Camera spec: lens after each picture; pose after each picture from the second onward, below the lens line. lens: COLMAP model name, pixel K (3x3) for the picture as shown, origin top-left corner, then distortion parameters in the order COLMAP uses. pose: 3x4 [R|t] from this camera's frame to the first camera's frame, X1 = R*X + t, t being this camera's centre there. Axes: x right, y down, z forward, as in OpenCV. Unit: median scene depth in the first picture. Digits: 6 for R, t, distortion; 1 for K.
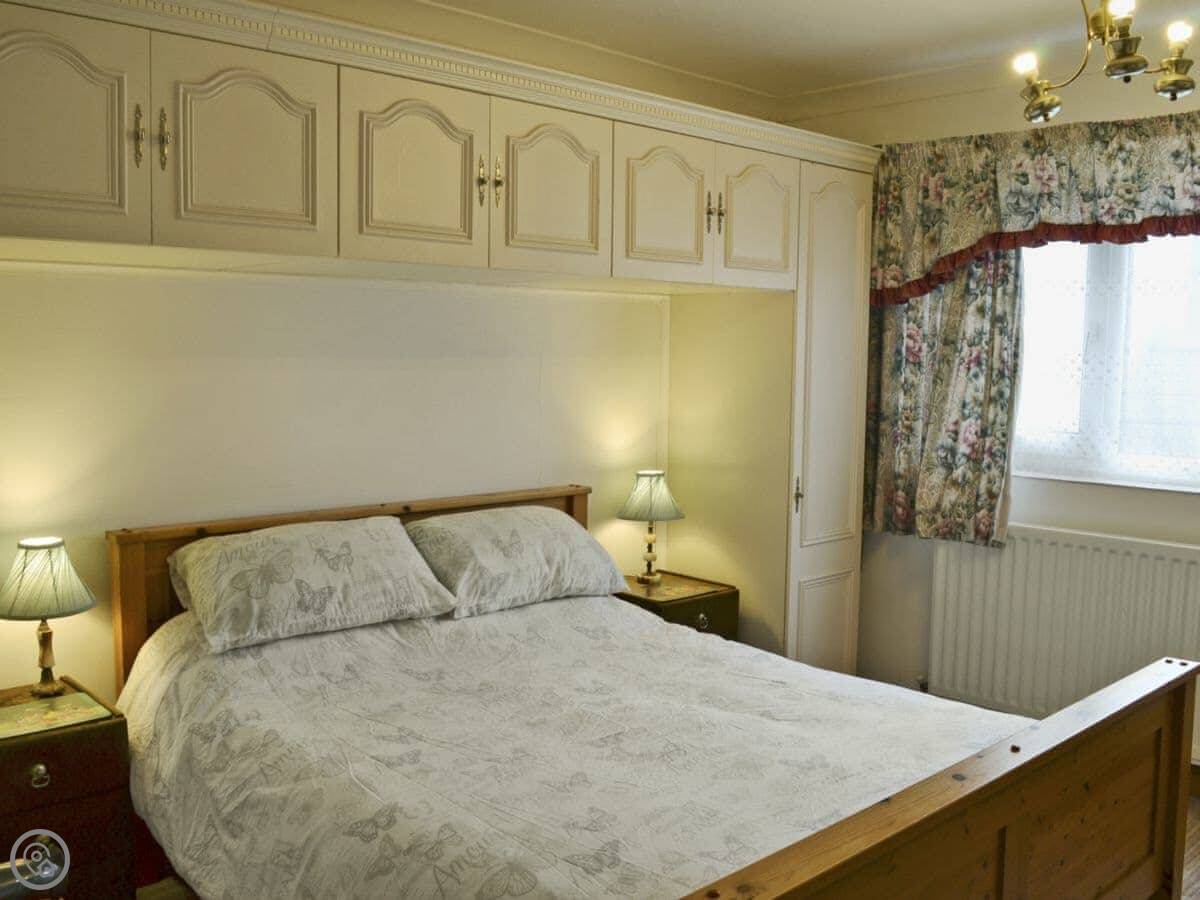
lens RADIAL K [[1139.7, 0, 600.0], [0, 1139.7, 450.0], [0, 0, 1]] dist [-0.100359, 0.009266]
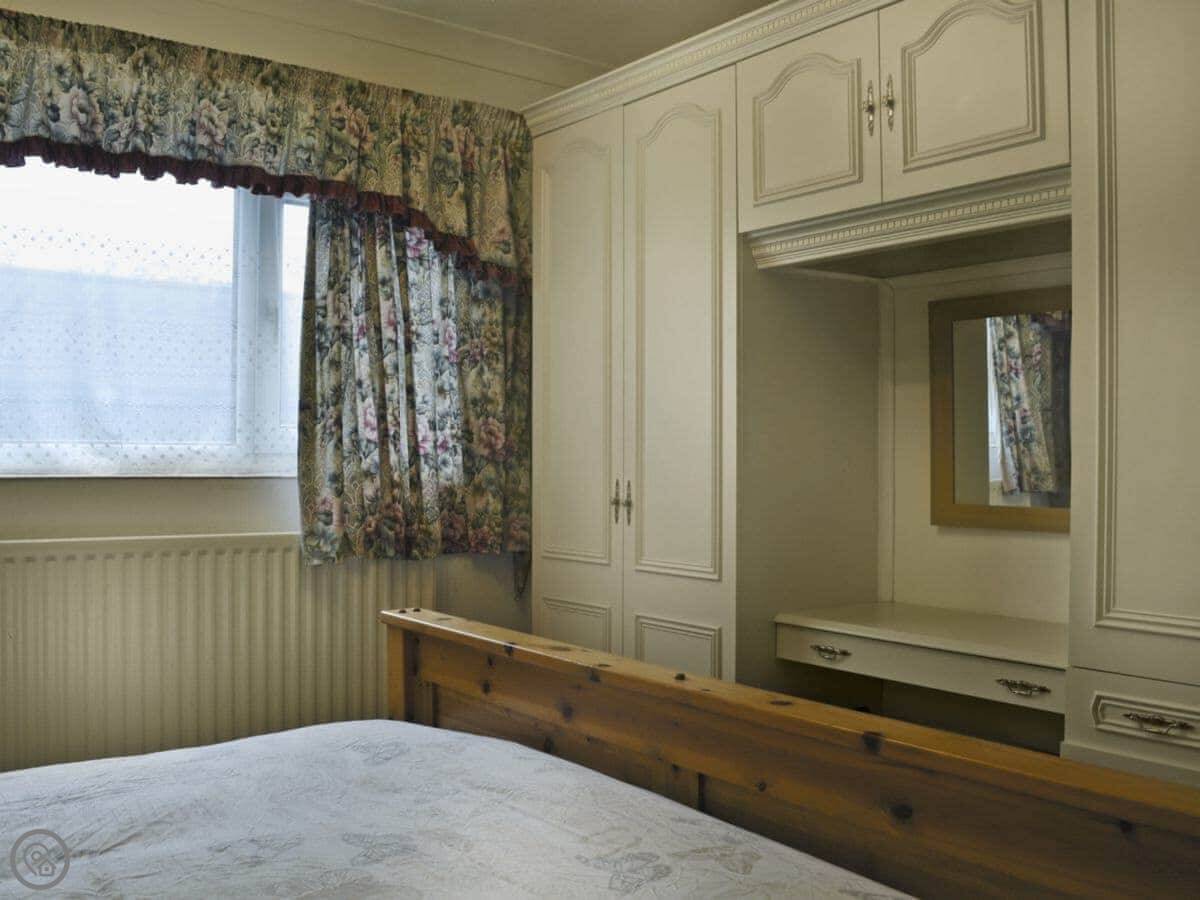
lens RADIAL K [[1139.7, 0, 600.0], [0, 1139.7, 450.0], [0, 0, 1]] dist [-0.100359, 0.009266]
pose [[0.081246, -0.013349, 0.996605, -0.280451], [0.079835, 0.996785, 0.006843, 0.046618], [-0.993491, 0.079008, 0.082051, 0.548804]]
